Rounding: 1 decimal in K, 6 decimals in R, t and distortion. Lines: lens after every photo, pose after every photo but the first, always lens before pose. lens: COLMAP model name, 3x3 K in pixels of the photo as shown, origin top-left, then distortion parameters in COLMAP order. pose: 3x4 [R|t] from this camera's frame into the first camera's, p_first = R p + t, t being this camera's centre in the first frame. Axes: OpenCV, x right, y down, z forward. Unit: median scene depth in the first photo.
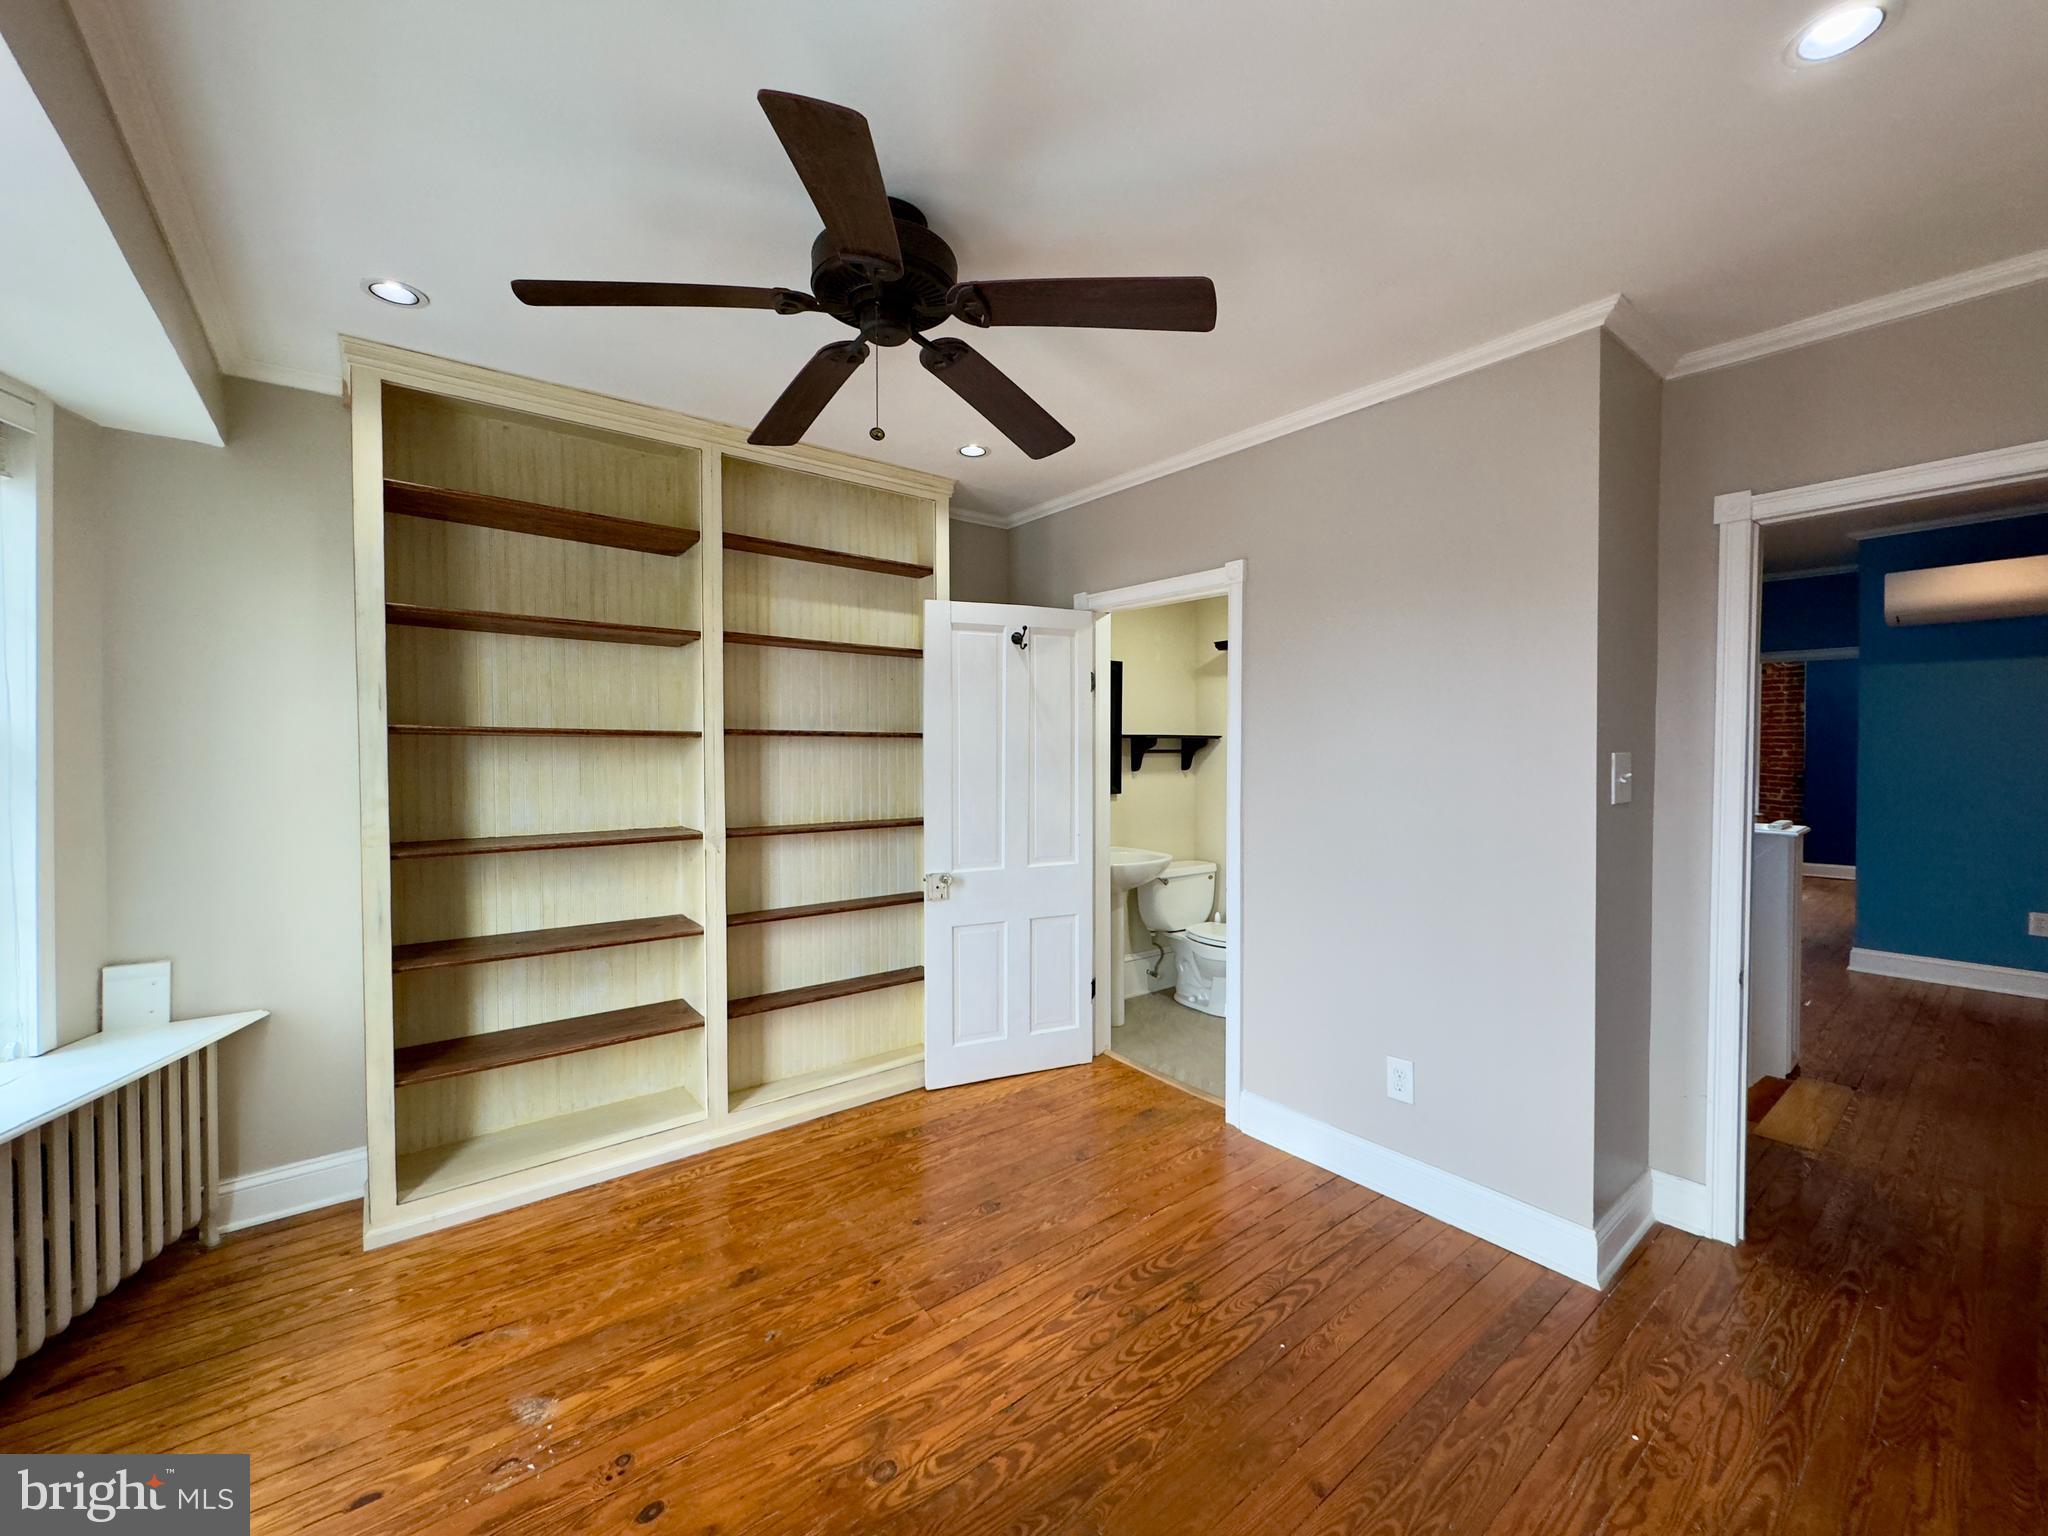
lens RADIAL K [[808.2, 0, 1031.1], [0, 808.2, 766.9], [0, 0, 1]] dist [-0.000493, 0.000323]
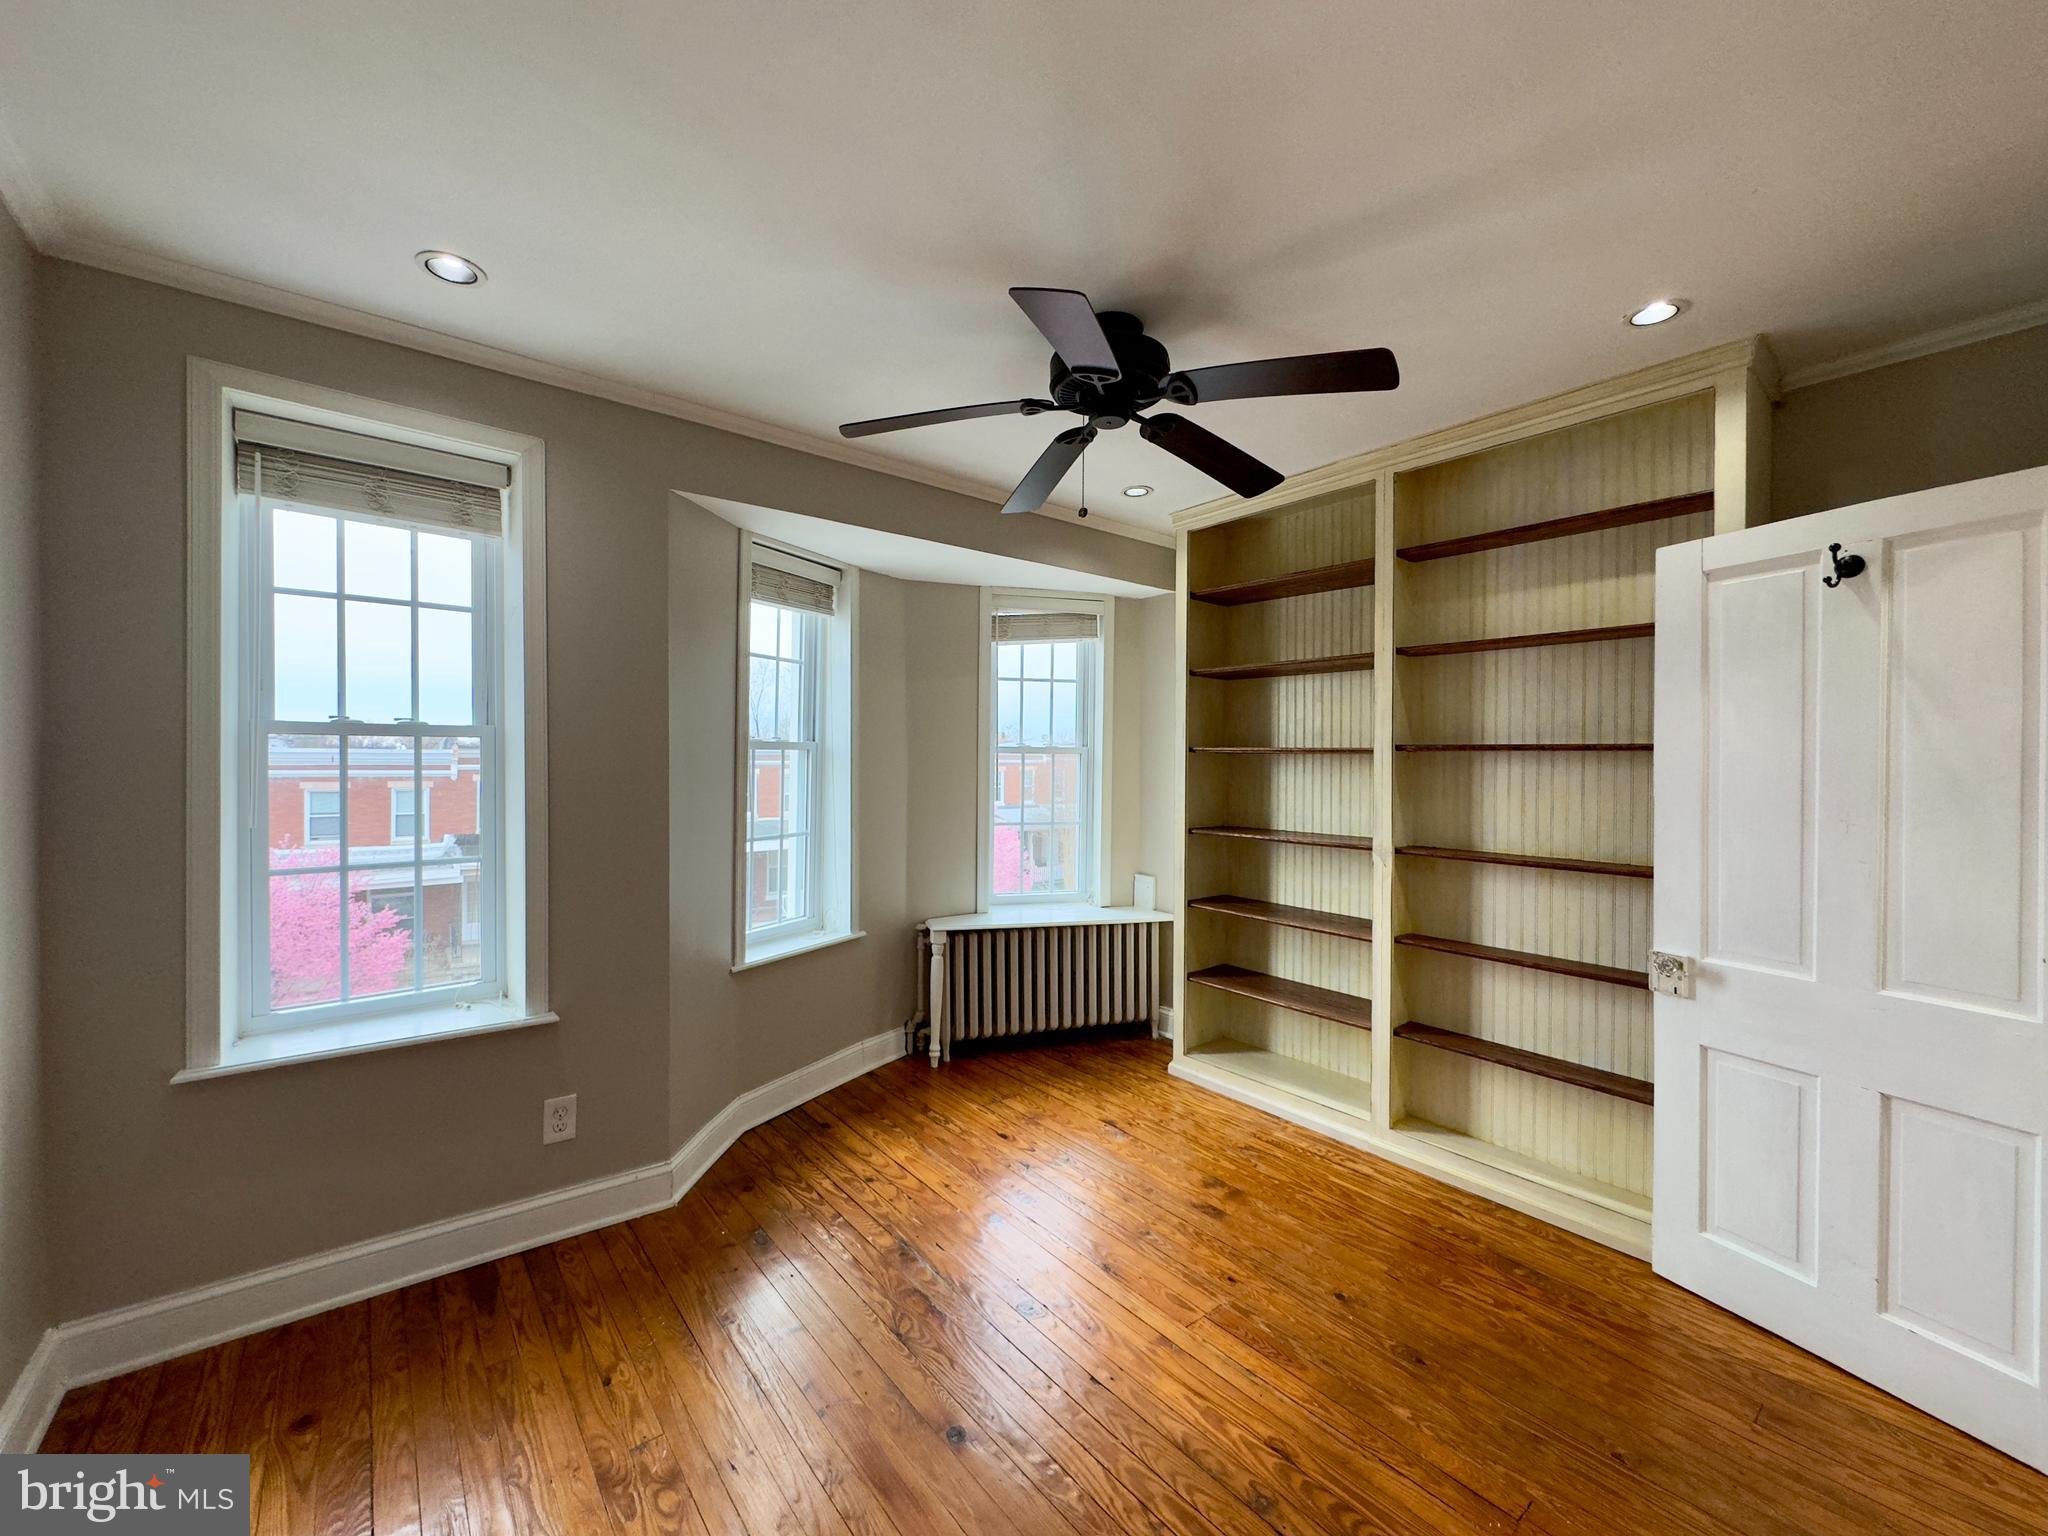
lens RADIAL K [[808.2, 0, 1017.5], [0, 808.2, 762.6], [0, 0, 1]] dist [-0.000493, 0.000323]
pose [[0.015328, 0.001167, -0.999882, 0.572212], [-0.030068, 0.999548, 0.000706, -0.010429], [0.999430, 0.030053, 0.015356, 0.473442]]
